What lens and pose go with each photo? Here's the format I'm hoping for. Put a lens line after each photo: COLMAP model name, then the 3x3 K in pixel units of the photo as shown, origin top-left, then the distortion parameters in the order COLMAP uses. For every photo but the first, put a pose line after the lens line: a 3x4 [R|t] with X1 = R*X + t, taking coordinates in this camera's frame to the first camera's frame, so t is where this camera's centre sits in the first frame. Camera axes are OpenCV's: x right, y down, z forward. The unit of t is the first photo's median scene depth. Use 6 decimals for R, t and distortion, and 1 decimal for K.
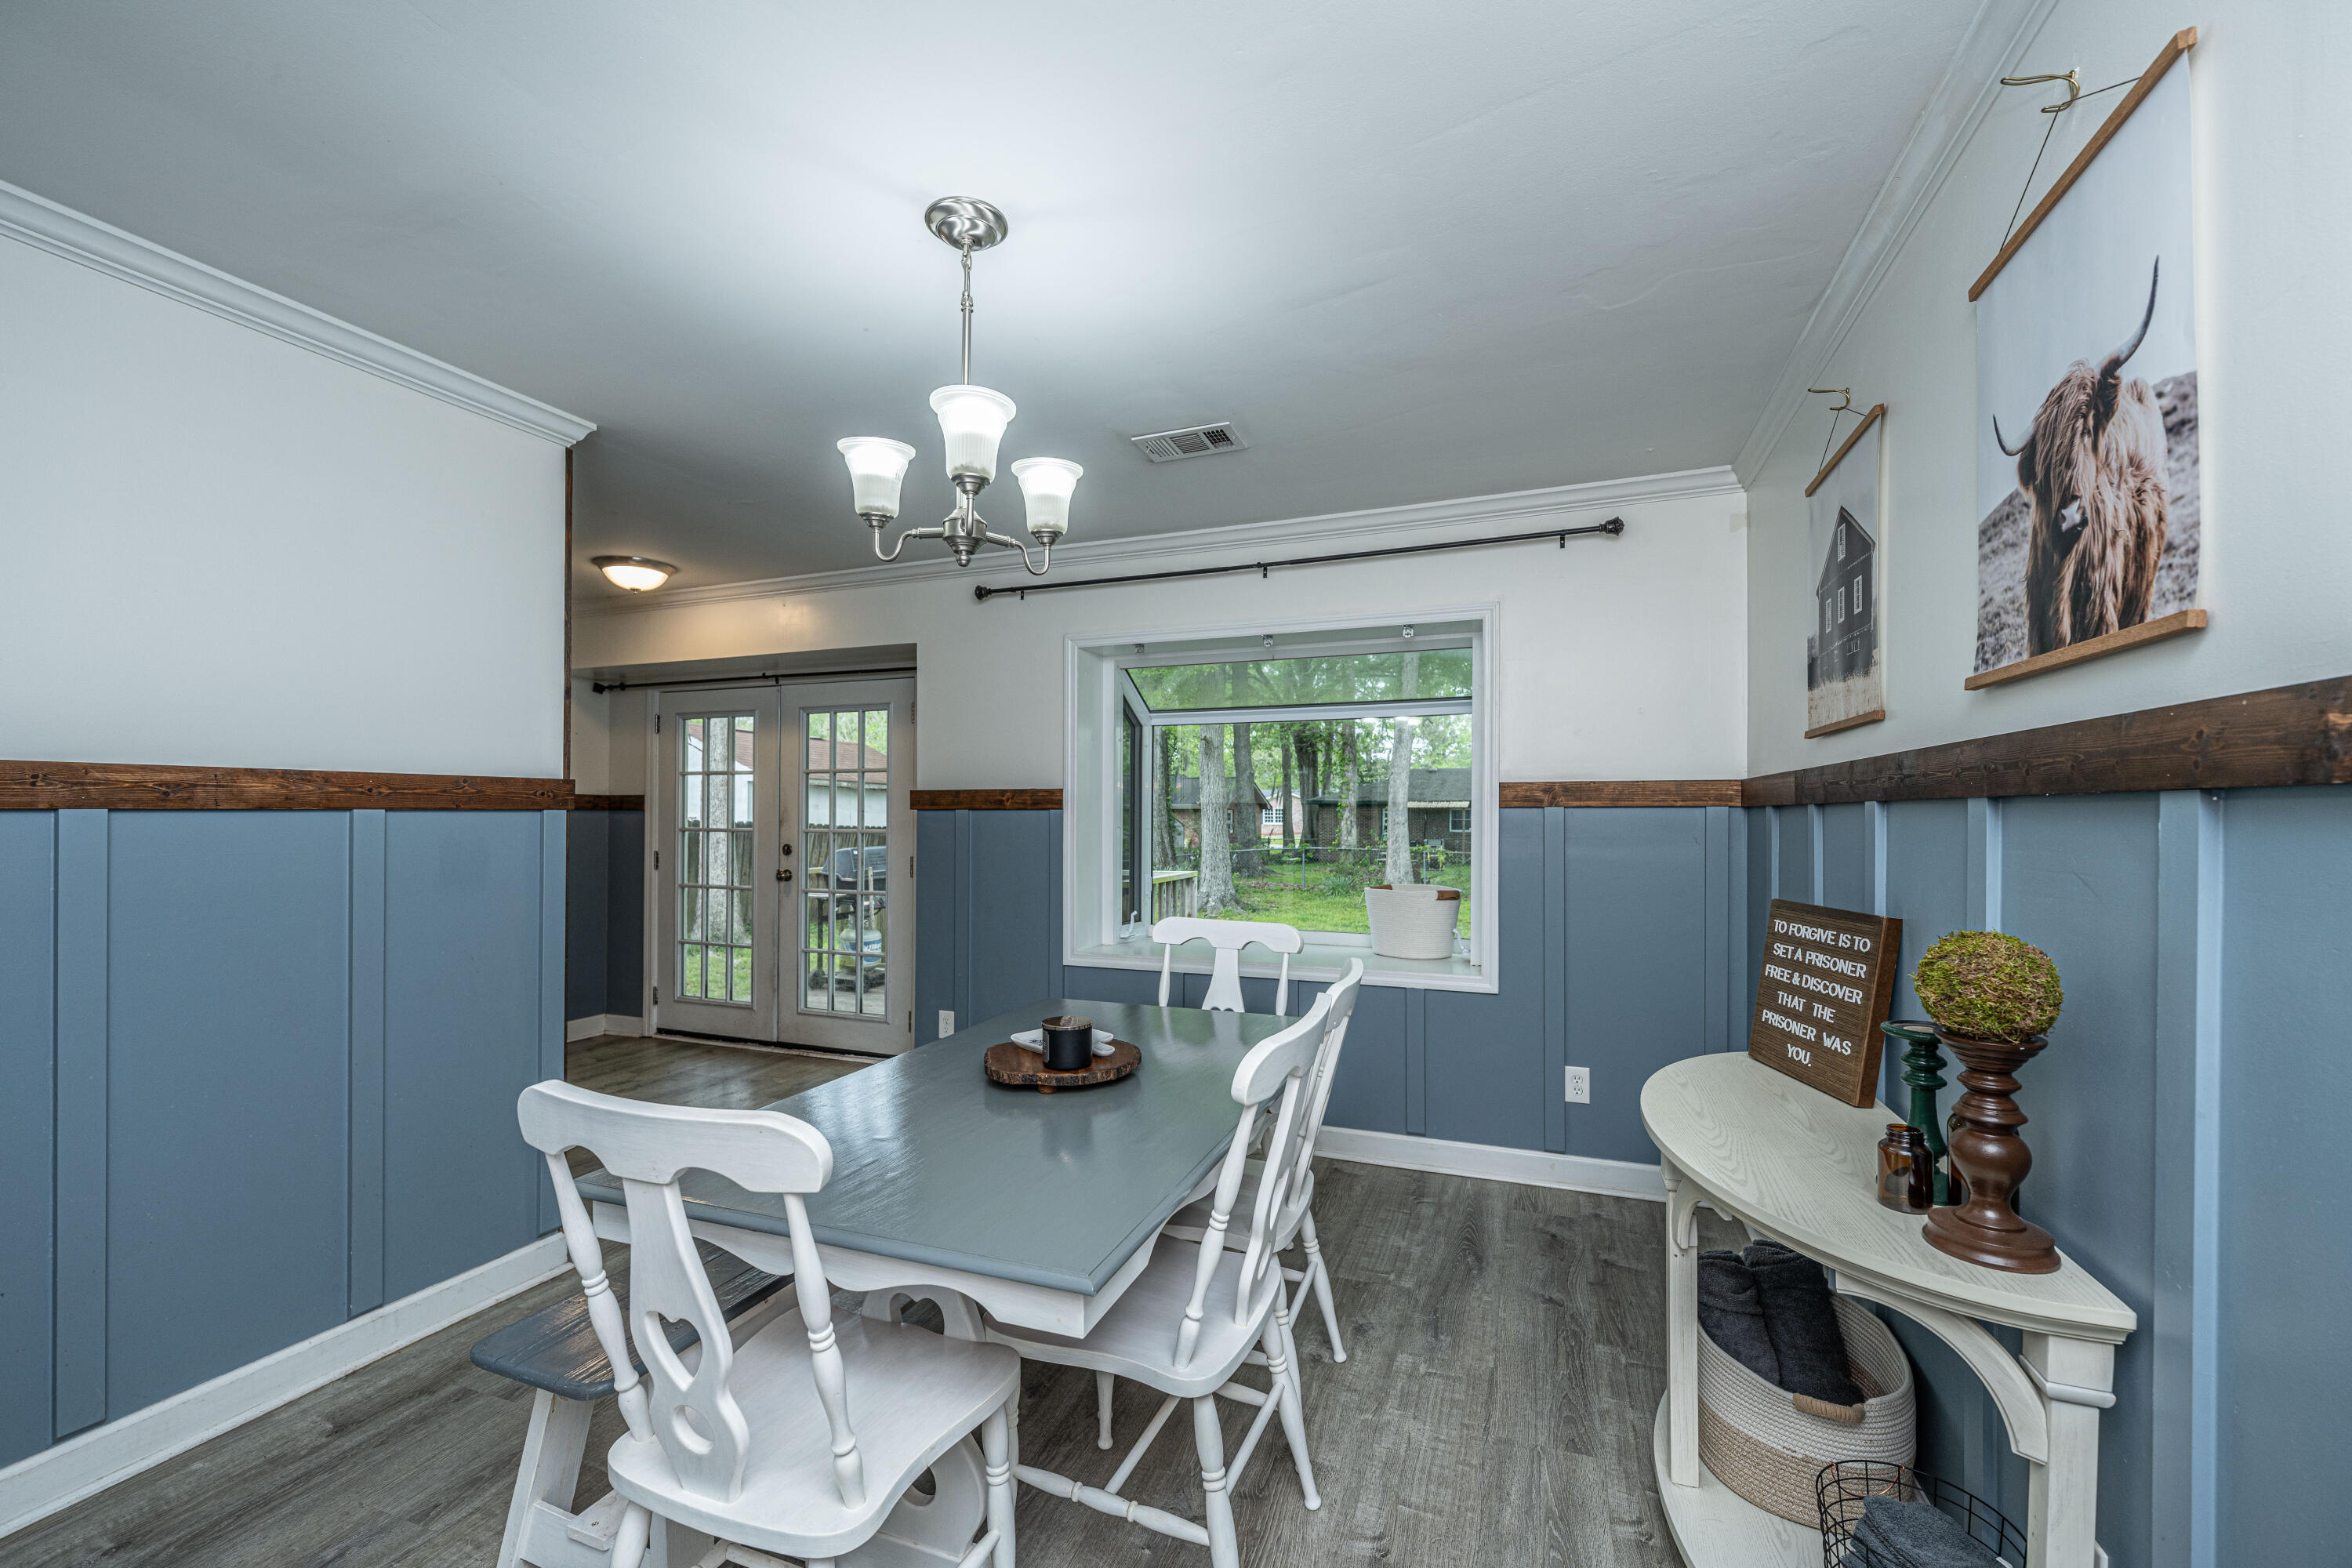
lens RADIAL K [[949.4, 0, 1226.3], [0, 949.4, 816.8], [0, 0, 1]] dist [-0.002411, -0.000010]
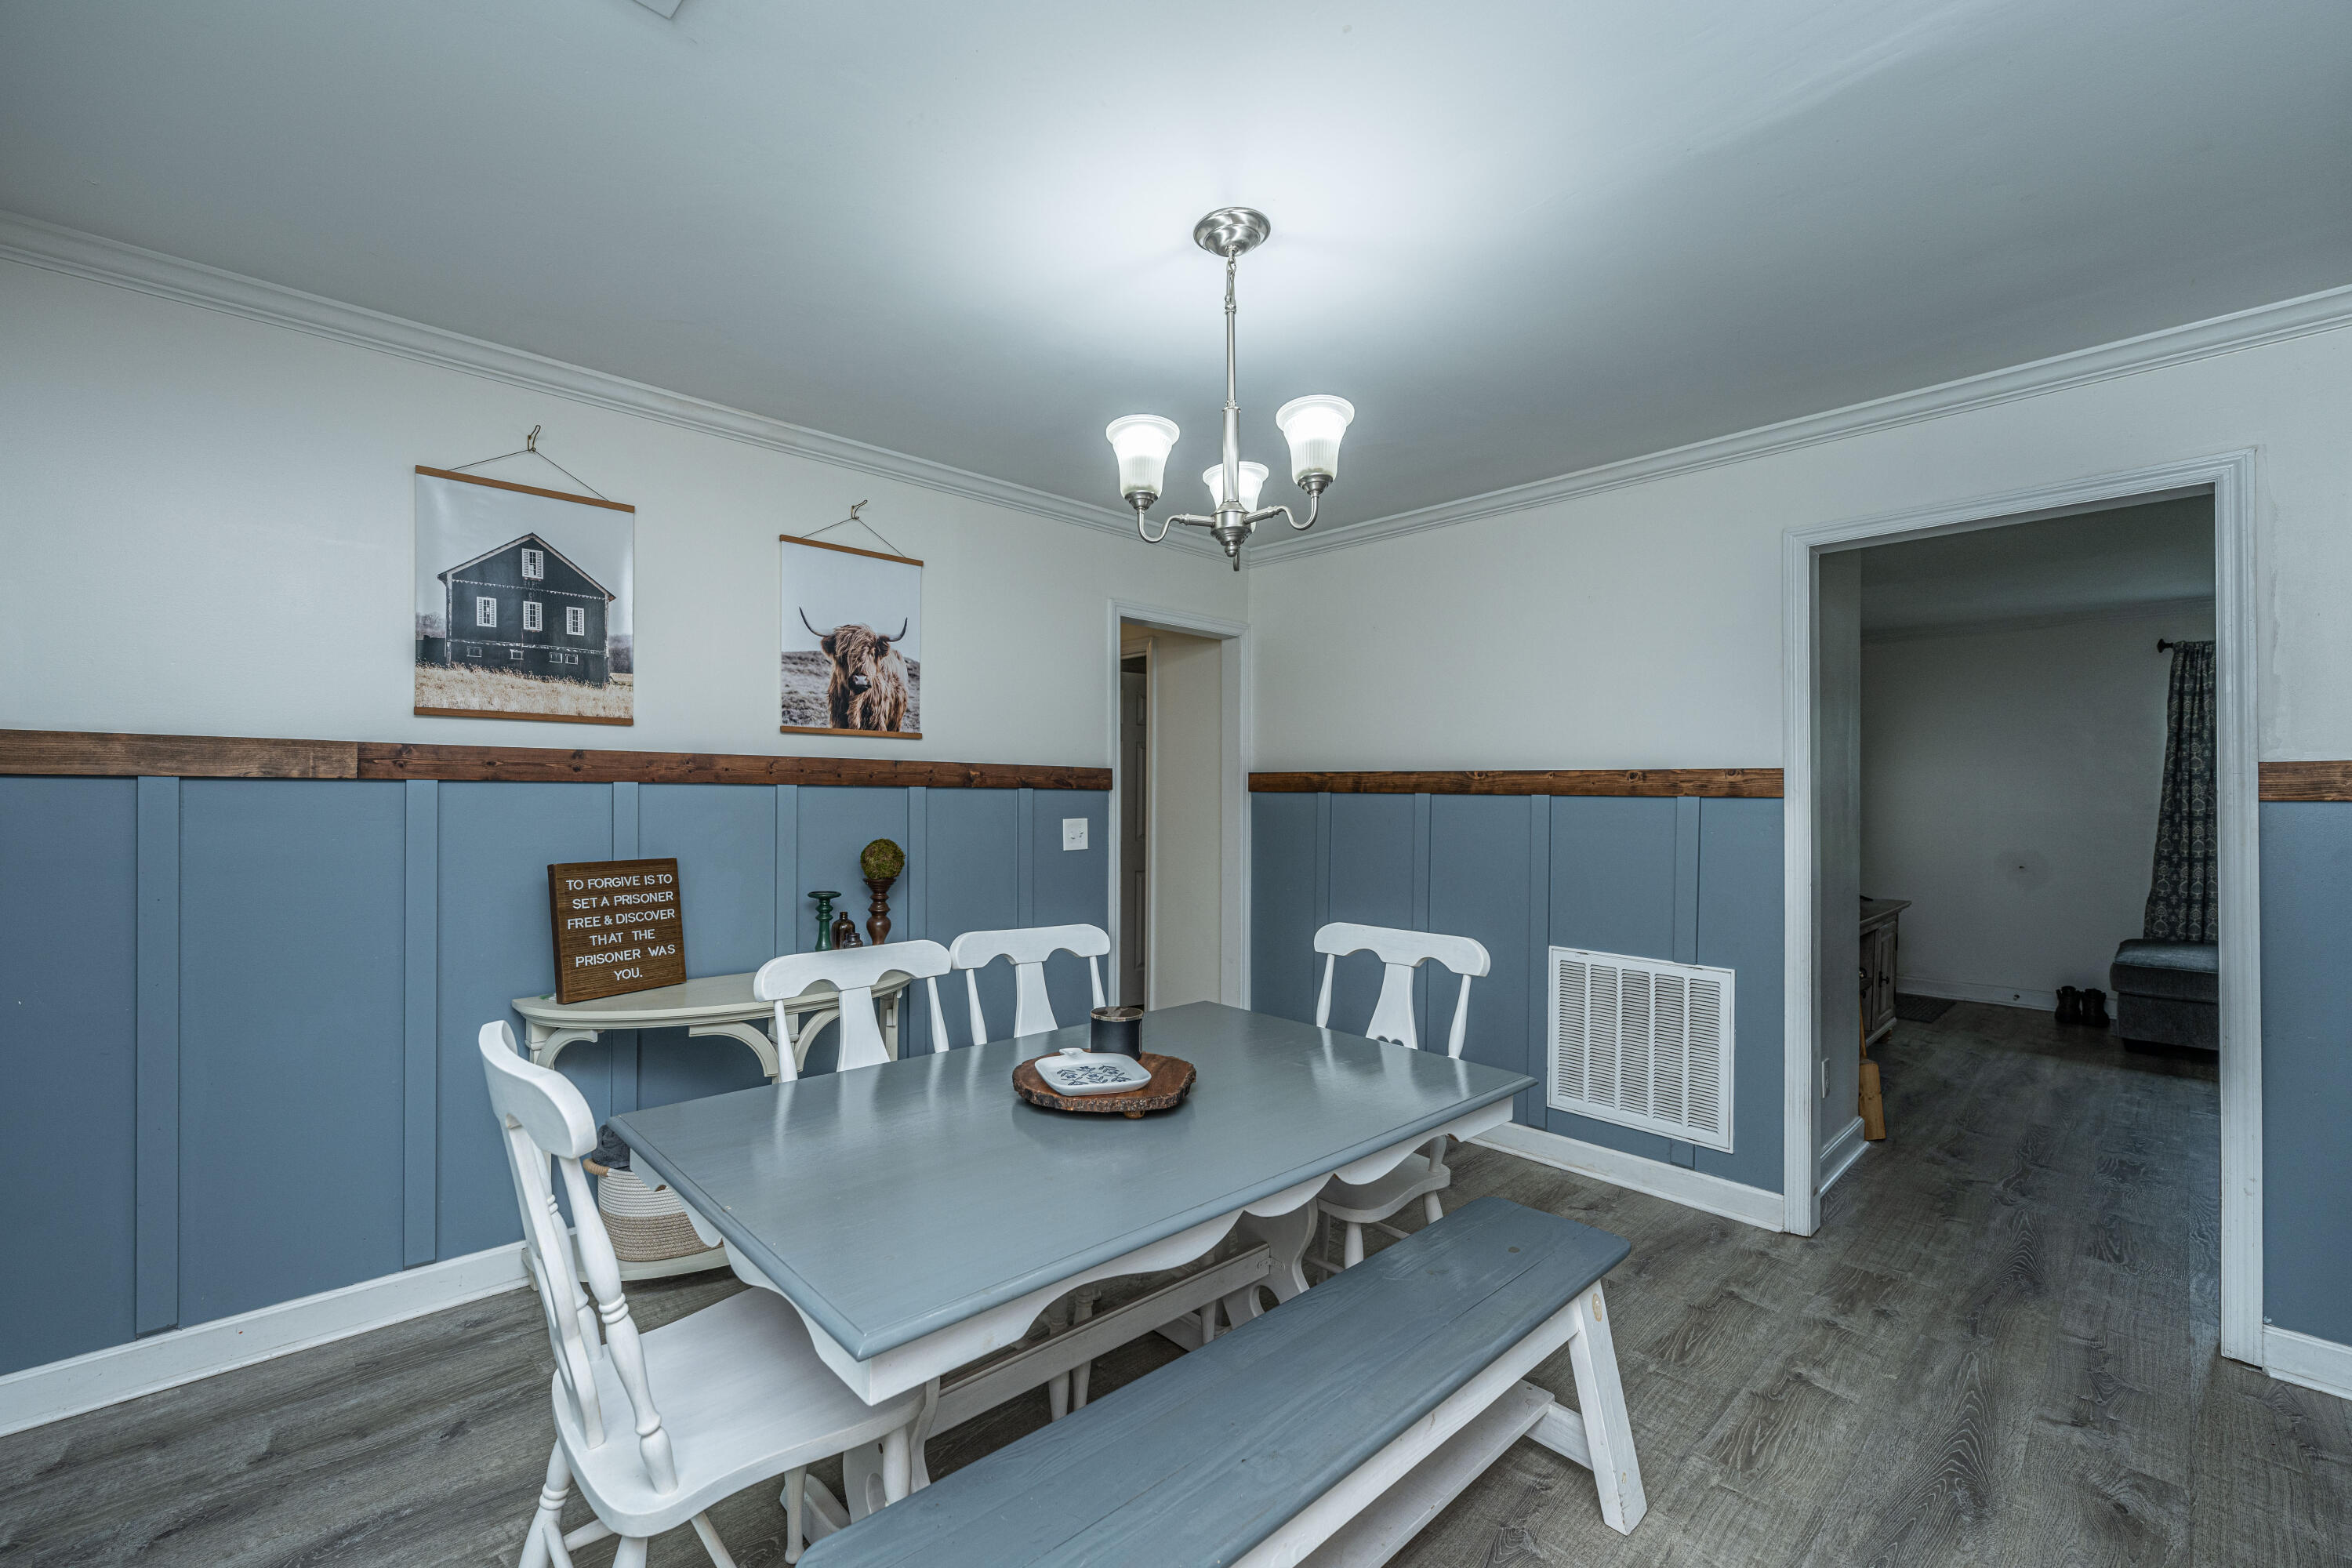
lens RADIAL K [[949.4, 0, 1089.1], [0, 949.4, 803.7], [0, 0, 1]] dist [-0.002411, -0.000010]
pose [[-0.879015, -0.009402, 0.476702, -0.623567], [-0.004653, 0.999927, 0.011141, -0.003489], [-0.476772, 0.007575, -0.878994, 2.014600]]
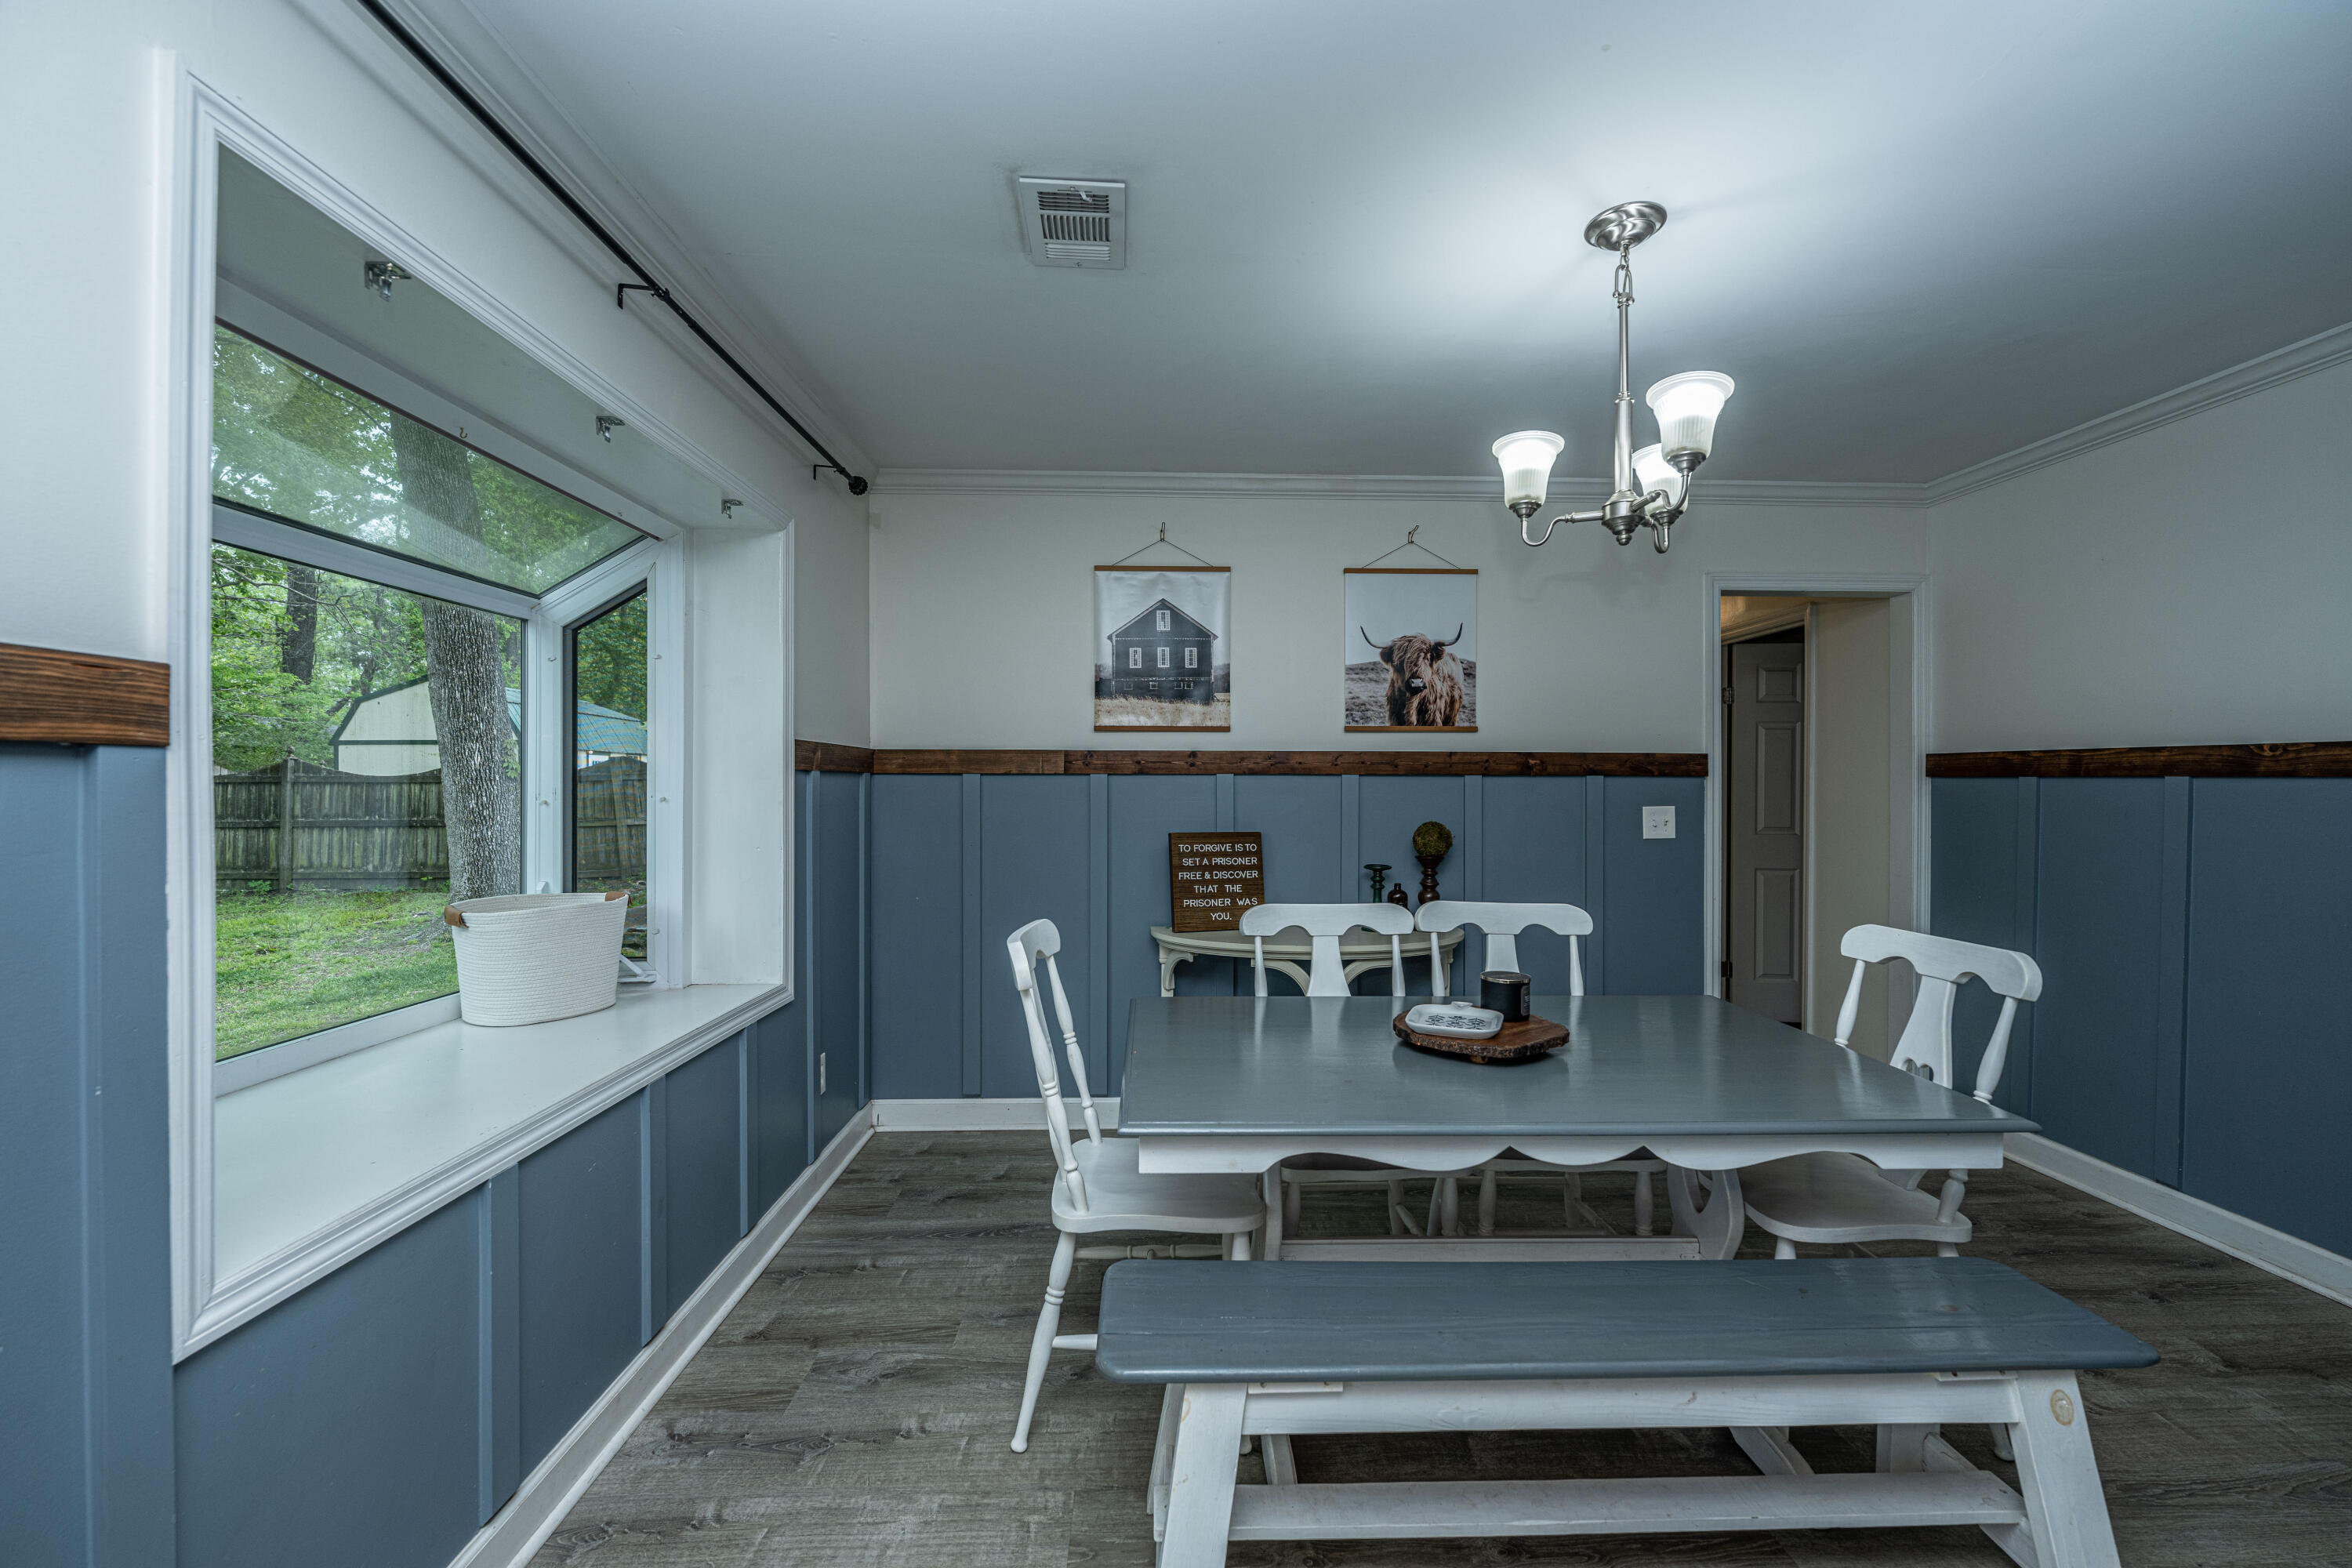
lens RADIAL K [[949.4, 0, 1201.3], [0, 949.4, 797.1], [0, 0, 1]] dist [-0.002411, -0.000010]
pose [[-0.384822, -0.011093, 0.922924, -1.094864], [0.001067, 0.999922, 0.012464, 0.006319], [-0.922990, 0.005781, -0.384780, 1.865075]]
